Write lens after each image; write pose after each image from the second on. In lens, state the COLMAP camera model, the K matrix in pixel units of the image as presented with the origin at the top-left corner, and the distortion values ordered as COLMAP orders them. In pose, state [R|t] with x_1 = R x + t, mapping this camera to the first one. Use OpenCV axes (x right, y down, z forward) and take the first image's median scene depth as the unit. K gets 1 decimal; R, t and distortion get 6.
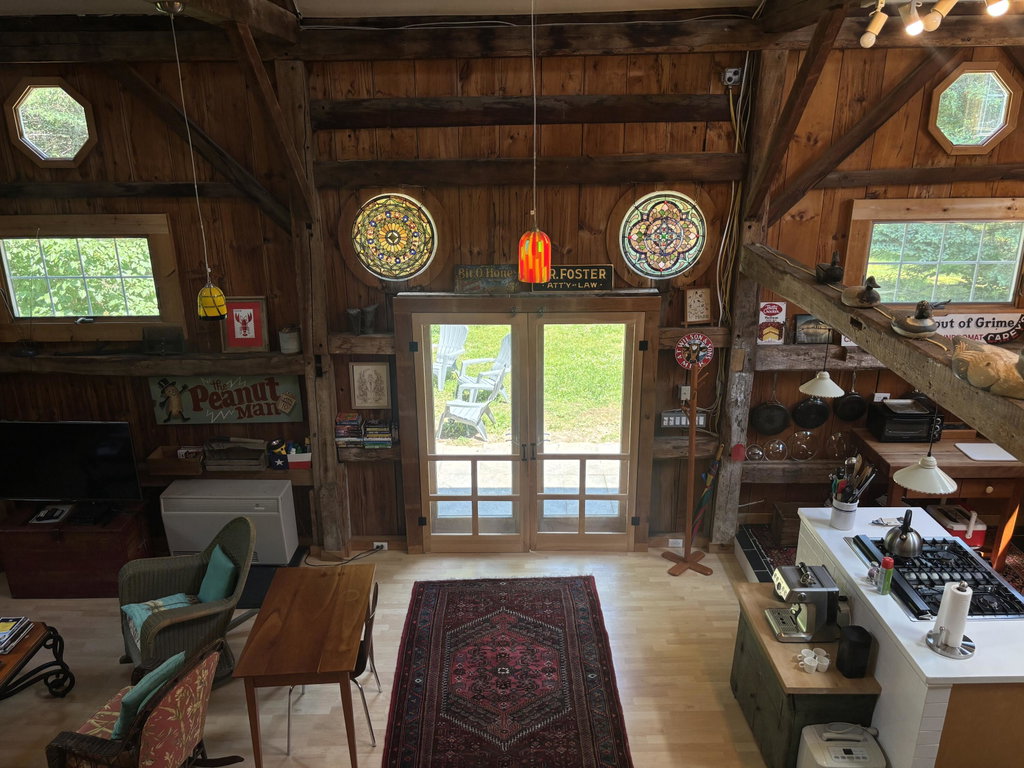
lens RADIAL K [[772.8, 0, 507.9], [0, 772.8, 392.0], [0, 0, 1]] dist [0.013280, -0.001658]
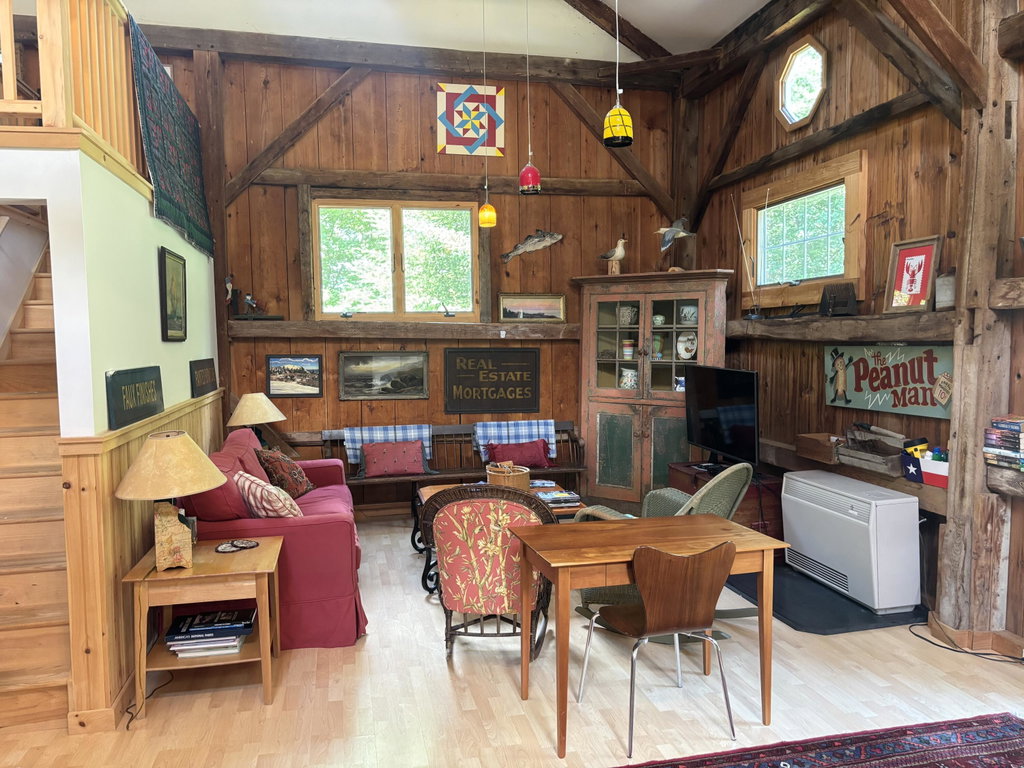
lens RADIAL K [[772.8, 0, 513.5], [0, 772.8, 391.1], [0, 0, 1]] dist [0.013280, -0.001658]
pose [[0.223843, 0.074535, -0.971771, 0.312801], [-0.314416, 0.949285, 0.000386, 0.139187], [0.922517, 0.305454, 0.235926, 0.478423]]
